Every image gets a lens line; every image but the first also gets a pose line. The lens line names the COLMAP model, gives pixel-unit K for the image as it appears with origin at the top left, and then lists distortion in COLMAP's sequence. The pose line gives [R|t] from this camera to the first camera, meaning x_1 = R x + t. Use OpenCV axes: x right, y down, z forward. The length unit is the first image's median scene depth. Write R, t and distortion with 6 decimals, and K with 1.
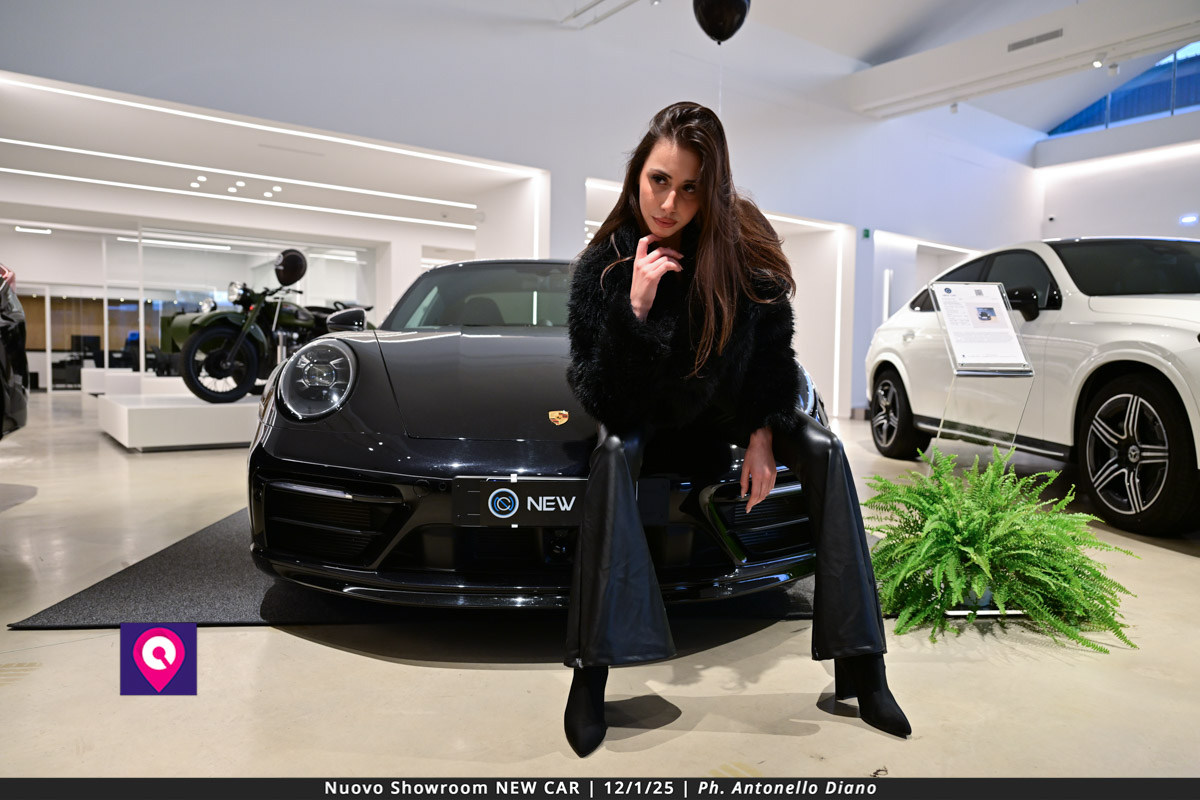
lens RADIAL K [[812.0, 0, 600.0], [0, 812.0, 400.0], [0, 0, 1]] dist [-0.001731, -0.002160]
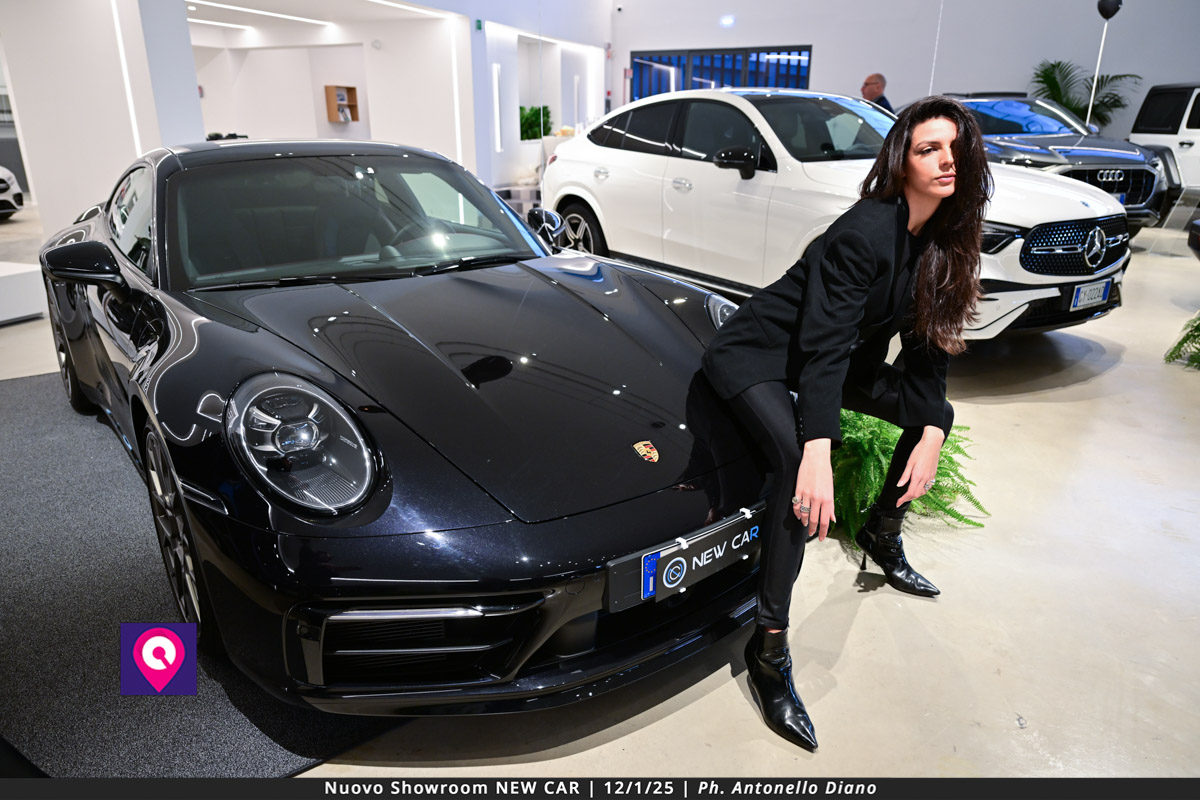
lens RADIAL K [[809.7, 0, 604.6], [0, 809.7, 398.9], [0, 0, 1]] dist [-0.004808, 0.001393]
pose [[0.838931, -0.184403, 0.512045, -0.310554], [0.030758, 0.955410, 0.293677, -0.171674], [-0.543367, -0.230626, 0.807195, 0.172144]]
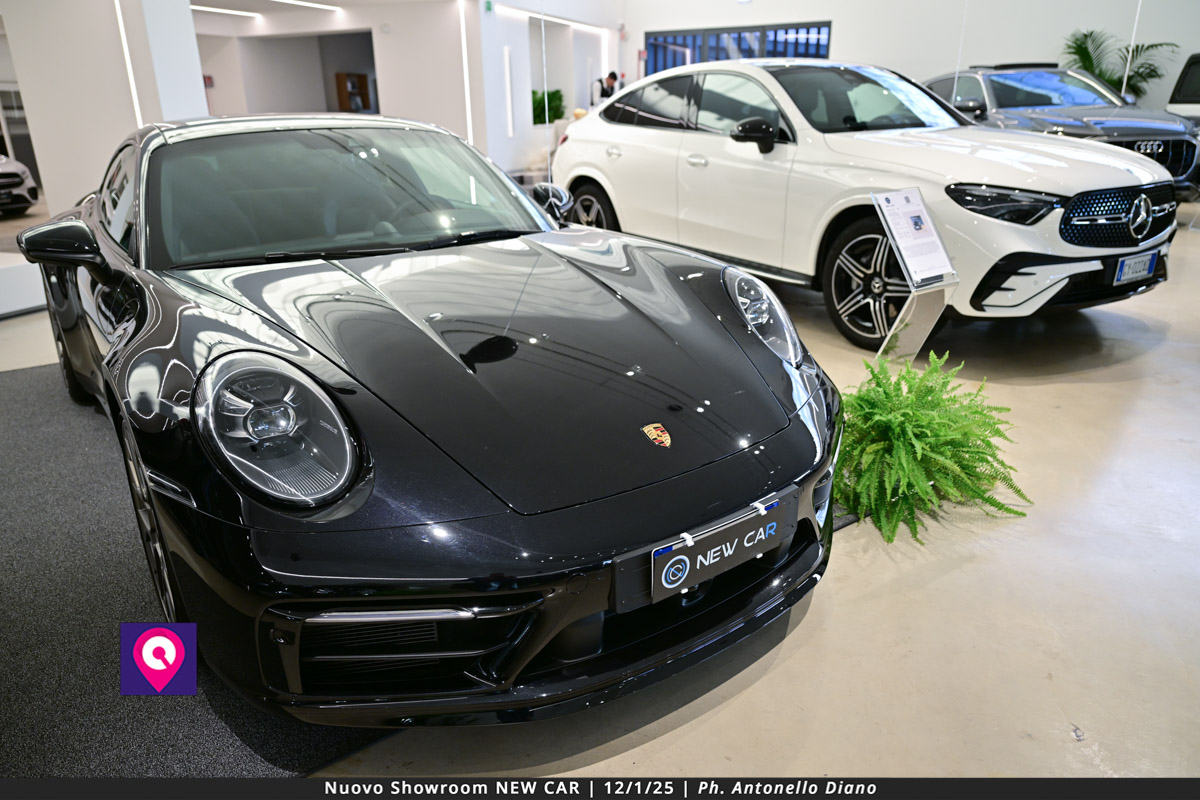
lens RADIAL K [[812.0, 0, 600.0], [0, 812.0, 400.0], [0, 0, 1]] dist [-0.001731, -0.002160]
pose [[0.851273, -0.199013, 0.485518, -0.282267], [0.048166, 0.951015, 0.305368, -0.151854], [-0.522507, -0.236566, 0.819160, 0.203703]]
